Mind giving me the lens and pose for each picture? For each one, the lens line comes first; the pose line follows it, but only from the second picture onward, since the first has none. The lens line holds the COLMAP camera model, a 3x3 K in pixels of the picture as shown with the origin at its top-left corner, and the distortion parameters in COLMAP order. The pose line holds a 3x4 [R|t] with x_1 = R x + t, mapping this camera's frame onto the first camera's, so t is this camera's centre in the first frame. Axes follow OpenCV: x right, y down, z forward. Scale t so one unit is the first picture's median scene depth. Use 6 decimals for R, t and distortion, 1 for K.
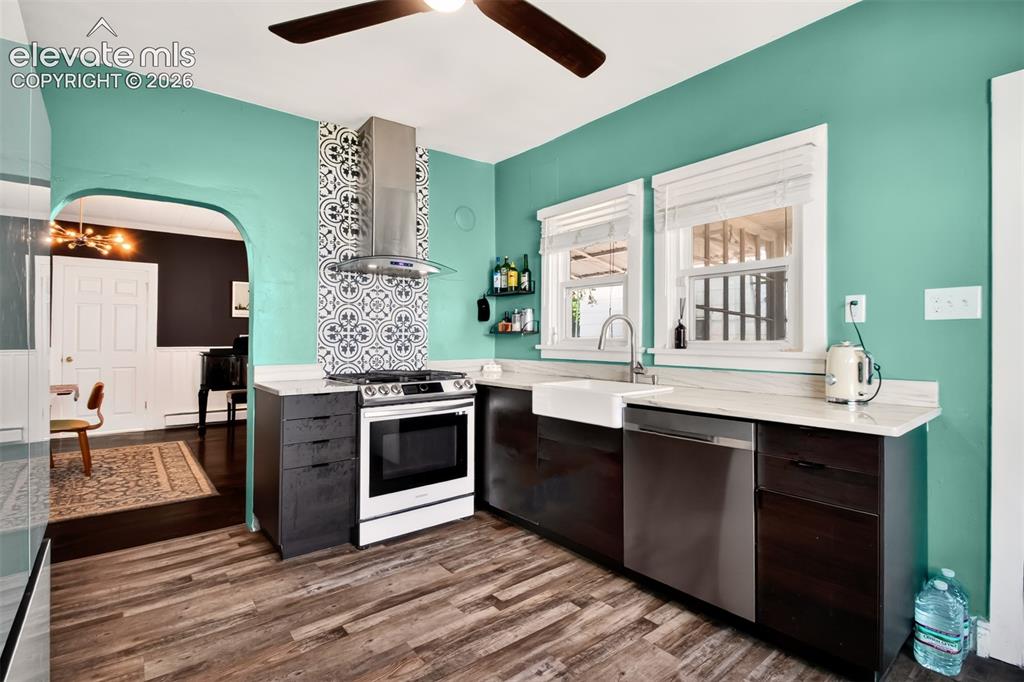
lens RADIAL K [[477.8, 0, 506.4], [0, 477.8, 346.4], [0, 0, 1]] dist [-0.021909, -0.000610]
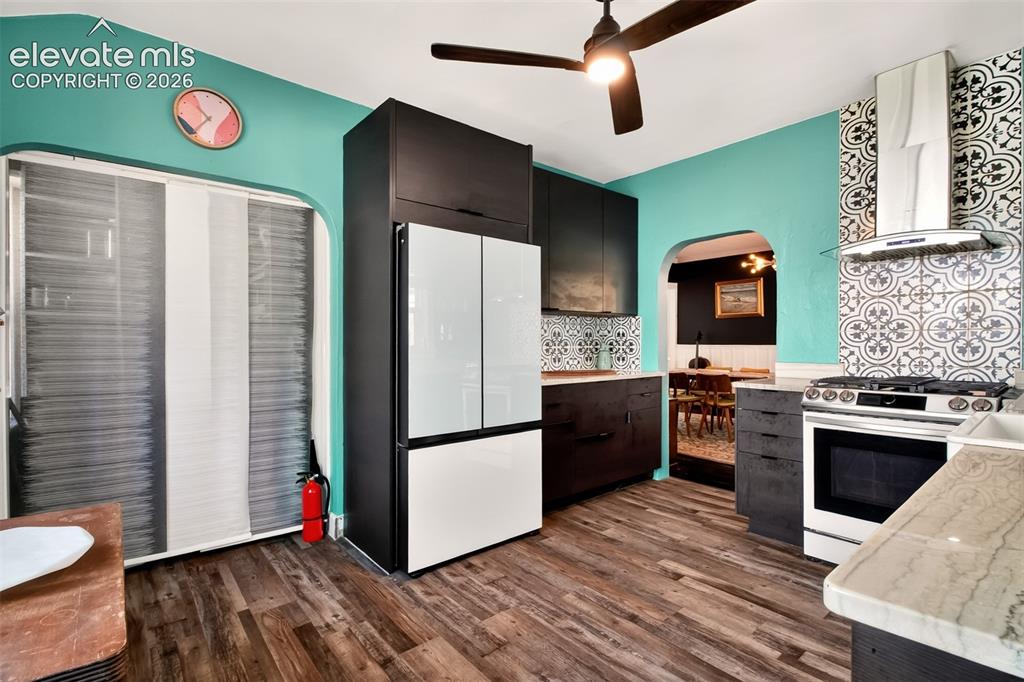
lens RADIAL K [[477.8, 0, 508.6], [0, 477.8, 334.3], [0, 0, 1]] dist [-0.021909, -0.000610]
pose [[0.002407, -0.001601, -0.999996, 0.792534], [0.013153, 0.999912, -0.001569, -0.043977], [0.999911, -0.013149, 0.002428, 0.476332]]
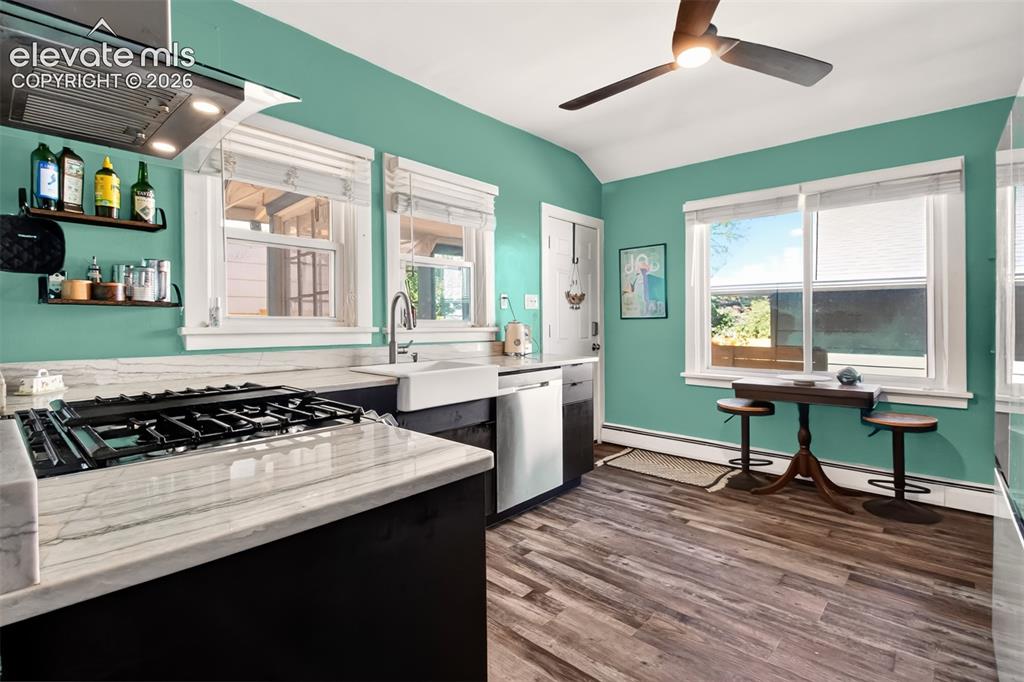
lens RADIAL K [[477.8, 0, 517.0], [0, 477.8, 337.0], [0, 0, 1]] dist [-0.021909, -0.000610]
pose [[-0.165491, -0.036360, 0.985541, -0.920611], [-0.000800, 0.999325, 0.036734, -0.020825], [-0.986211, 0.005290, -0.165408, 1.153920]]
